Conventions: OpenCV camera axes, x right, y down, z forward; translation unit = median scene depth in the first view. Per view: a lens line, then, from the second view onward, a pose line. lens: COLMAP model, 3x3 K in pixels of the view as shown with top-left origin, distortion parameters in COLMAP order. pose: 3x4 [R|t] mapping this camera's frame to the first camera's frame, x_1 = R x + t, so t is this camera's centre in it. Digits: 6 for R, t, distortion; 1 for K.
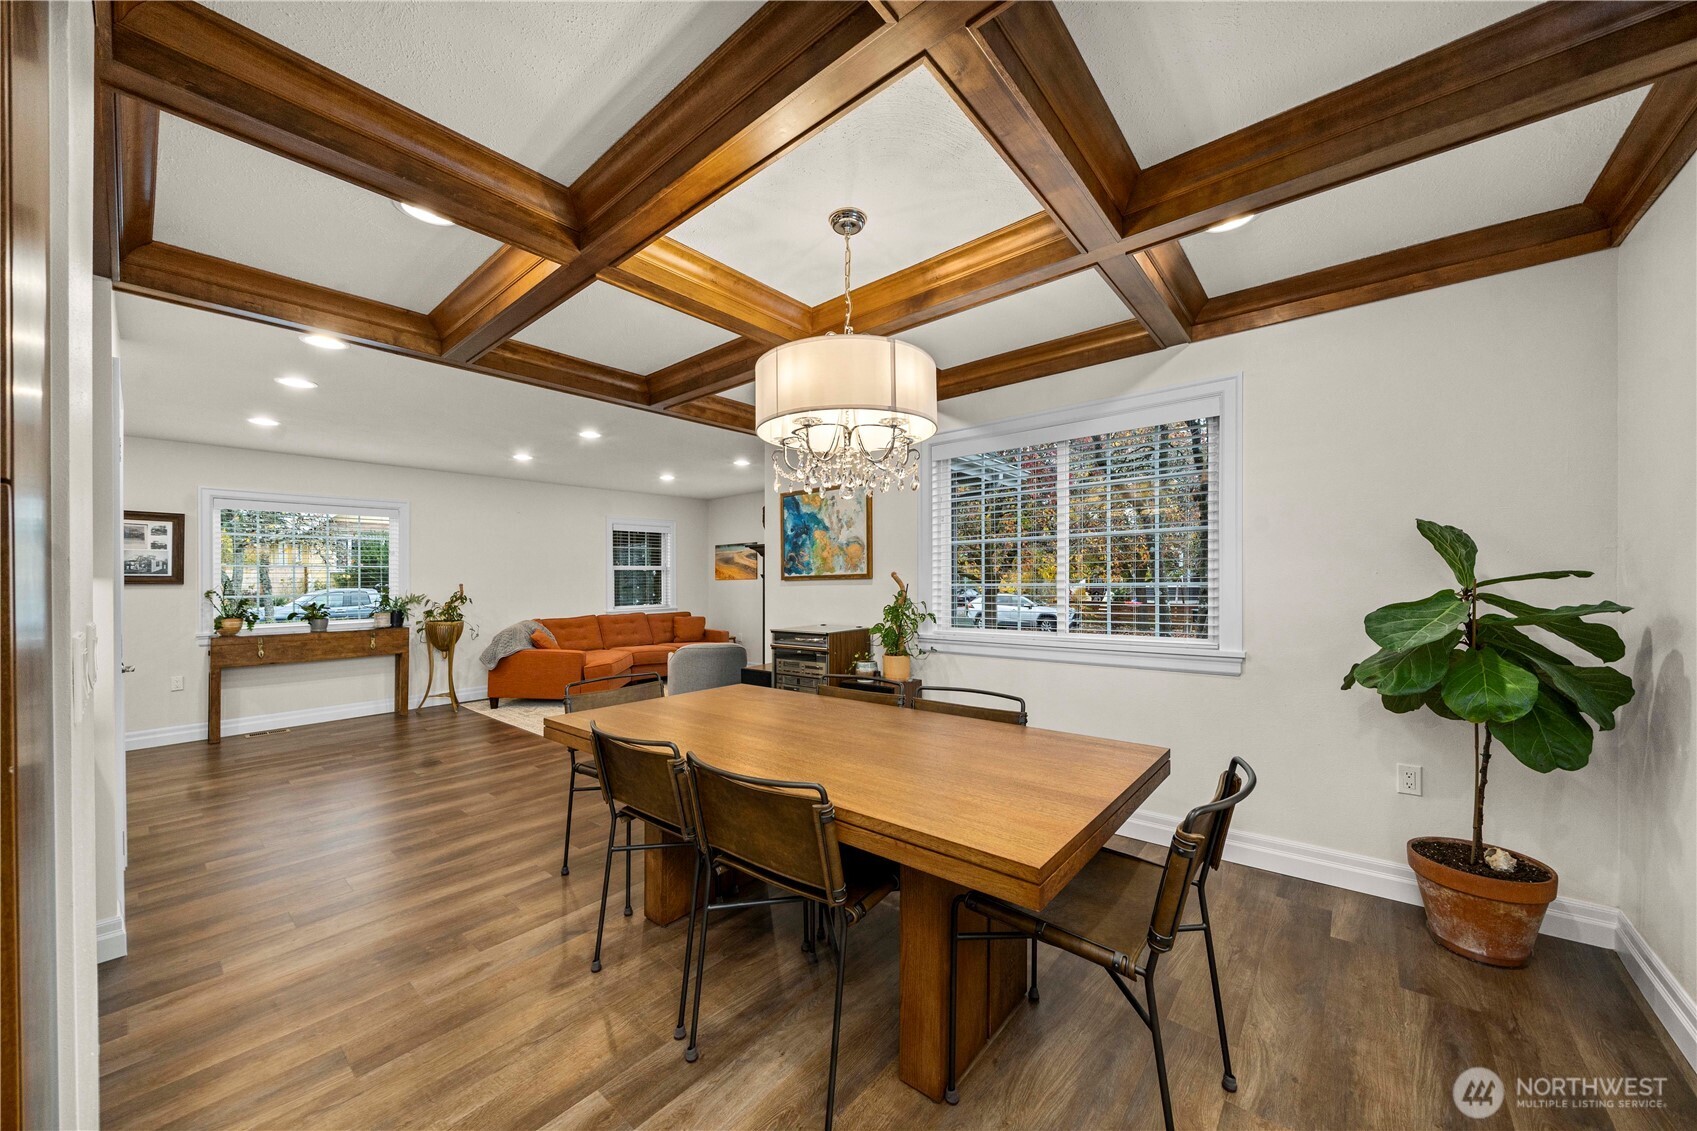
lens RADIAL K [[601.1, 0, 849.8], [0, 601.1, 573.4], [0, 0, 1]] dist [-0.000633, -0.000038]
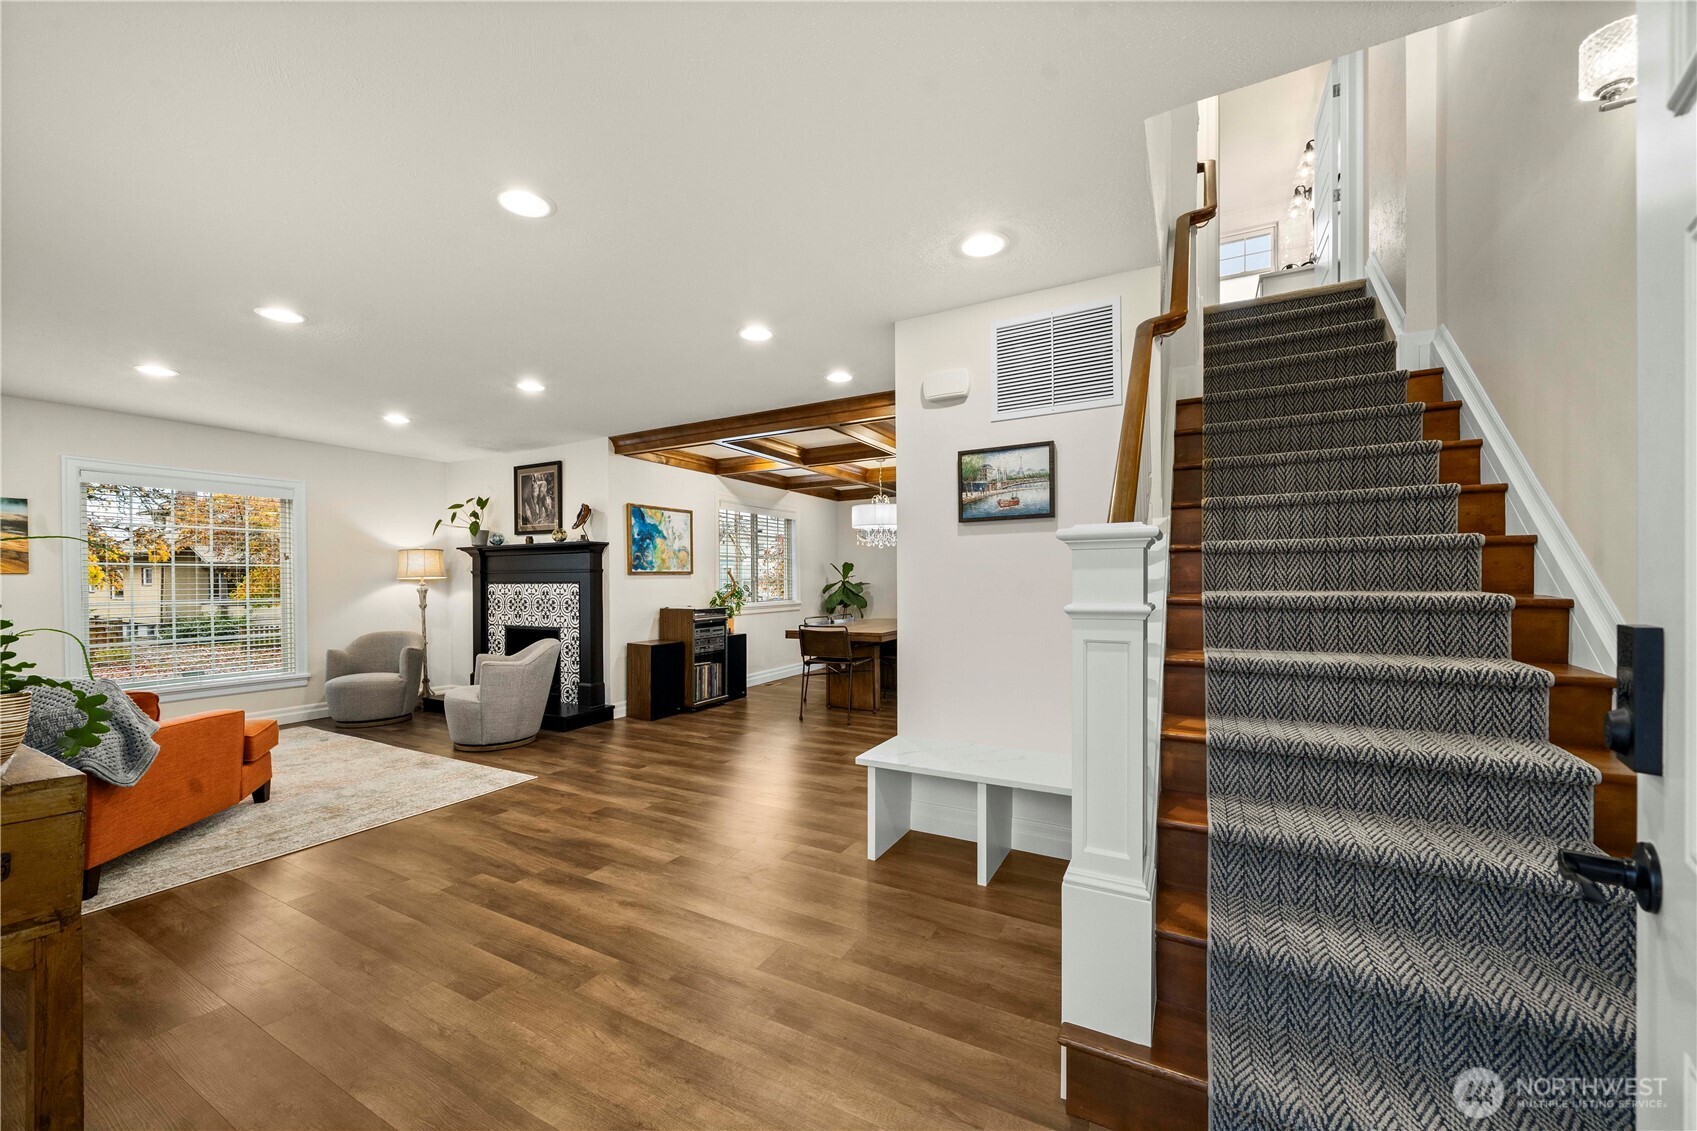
lens RADIAL K [[636.1, 0, 851.2], [0, 636.1, 581.2], [0, 0, 1]] dist [-0.012687, 0.000286]
pose [[-0.202981, 0.006206, 0.979163, -1.525799], [-0.006275, 0.999951, -0.007639, 0.032922], [-0.979163, -0.007695, -0.202932, 0.859646]]
